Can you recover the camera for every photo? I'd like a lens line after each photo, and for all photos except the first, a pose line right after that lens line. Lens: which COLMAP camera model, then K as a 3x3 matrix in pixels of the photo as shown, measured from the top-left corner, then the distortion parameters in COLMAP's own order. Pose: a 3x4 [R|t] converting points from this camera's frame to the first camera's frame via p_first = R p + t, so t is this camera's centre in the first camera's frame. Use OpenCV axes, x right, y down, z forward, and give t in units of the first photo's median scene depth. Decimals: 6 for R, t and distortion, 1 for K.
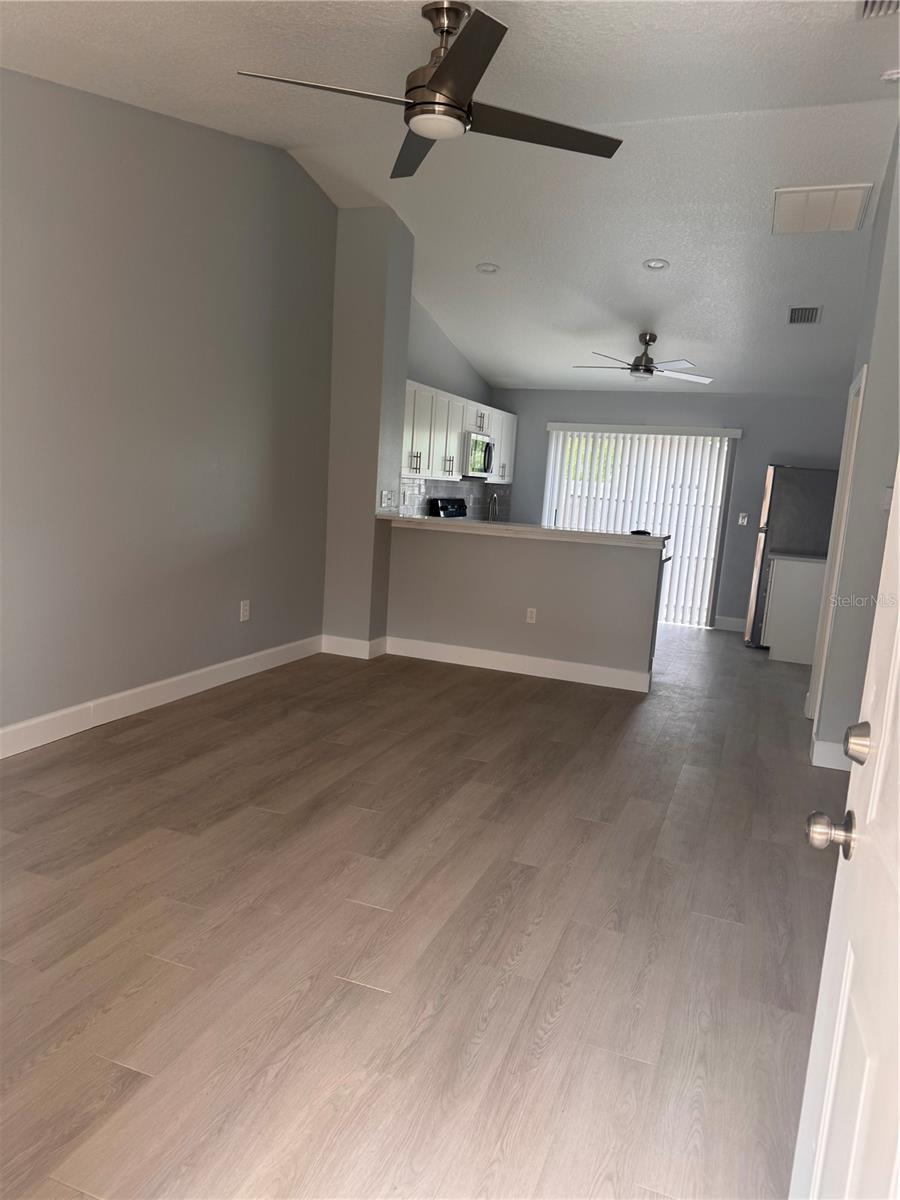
lens RADIAL K [[856.9, 0, 438.7], [0, 856.9, 602.8], [0, 0, 1]] dist [0.046772, -0.071328]
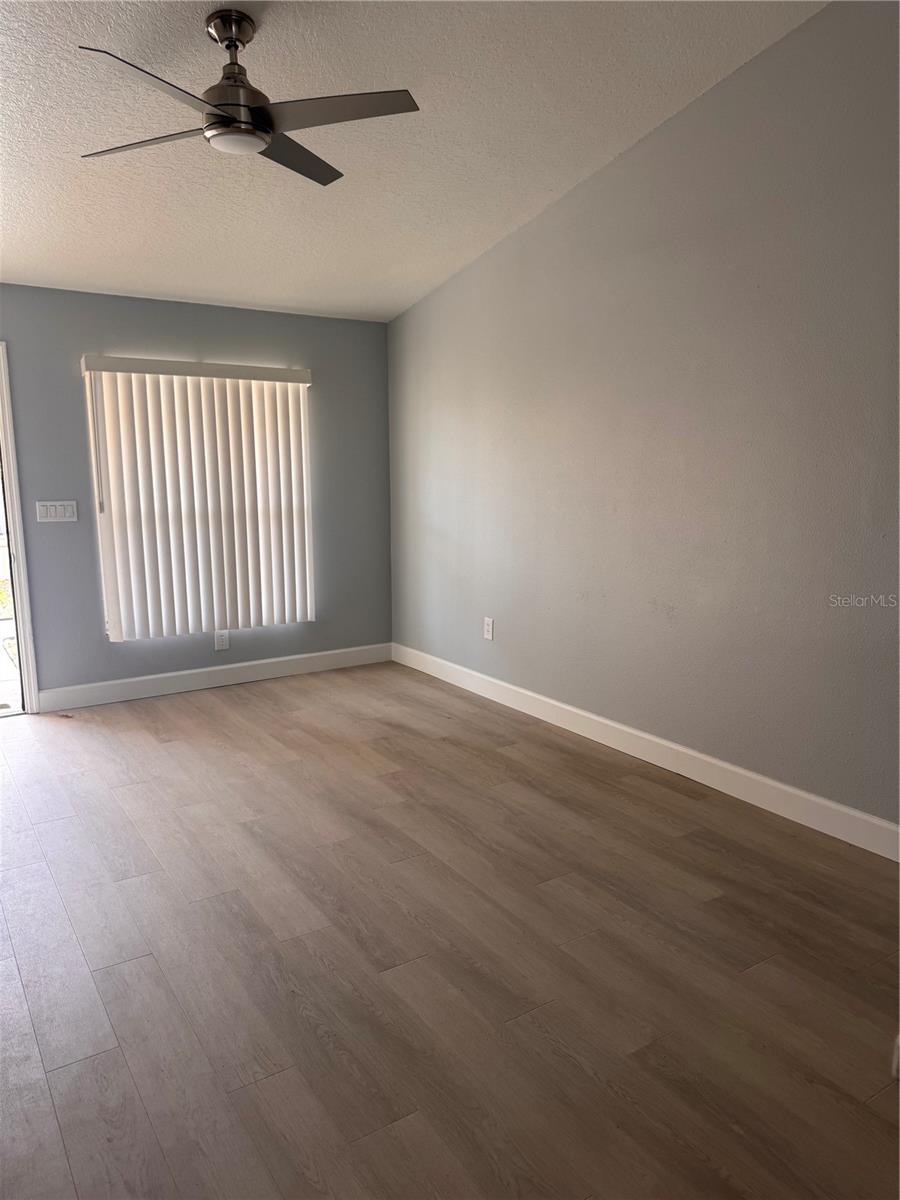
lens RADIAL K [[856.9, 0, 448.8], [0, 856.9, 601.5], [0, 0, 1]] dist [0.046772, -0.071328]
pose [[-0.579887, 0.065321, -0.812074, 0.528348], [-0.167164, 0.966032, 0.197074, -0.192698], [0.797363, 0.250030, -0.549270, 1.407144]]
